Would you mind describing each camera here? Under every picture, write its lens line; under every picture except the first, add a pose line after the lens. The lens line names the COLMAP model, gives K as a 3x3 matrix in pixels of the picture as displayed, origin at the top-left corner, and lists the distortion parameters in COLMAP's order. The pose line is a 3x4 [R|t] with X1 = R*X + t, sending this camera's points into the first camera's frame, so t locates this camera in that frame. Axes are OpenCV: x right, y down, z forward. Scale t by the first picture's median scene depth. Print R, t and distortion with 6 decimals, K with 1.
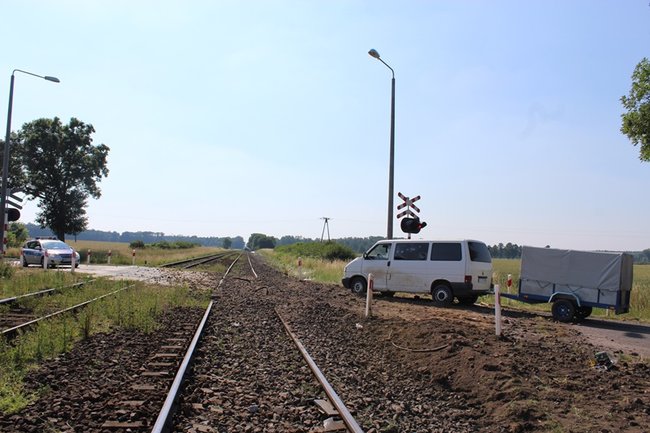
lens RADIAL K [[550.7, 0, 329.1], [0, 550.7, 216.9], [0, 0, 1]] dist [-0.132955, 0.076347]
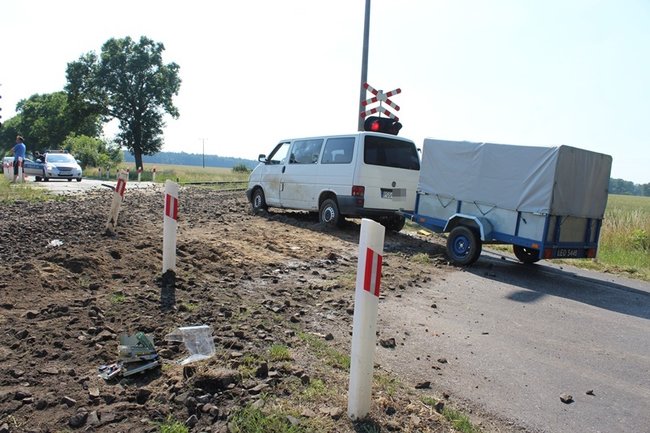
lens RADIAL K [[550.7, 0, 318.5], [0, 550.7, 216.6], [0, 0, 1]] dist [-0.132955, 0.076347]
pose [[0.959880, 0.039645, -0.277593, 0.123968], [-0.004325, 0.991930, 0.126711, 0.018939], [0.280377, -0.120427, 0.952306, 0.108689]]
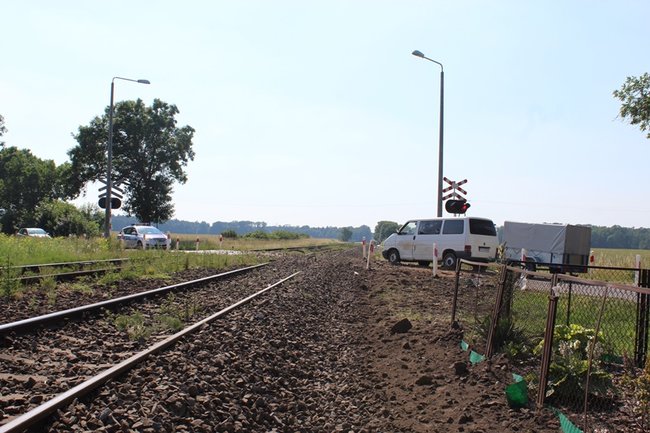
lens RADIAL K [[755.6, 0, 329.5], [0, 755.6, 215.9], [0, 0, 1]] dist [-0.064304, 0.000000]
pose [[0.977510, -0.014686, -0.210377, 0.097252], [0.019551, 0.999587, 0.021060, -0.001162], [0.209981, -0.024699, 0.977393, -0.241855]]
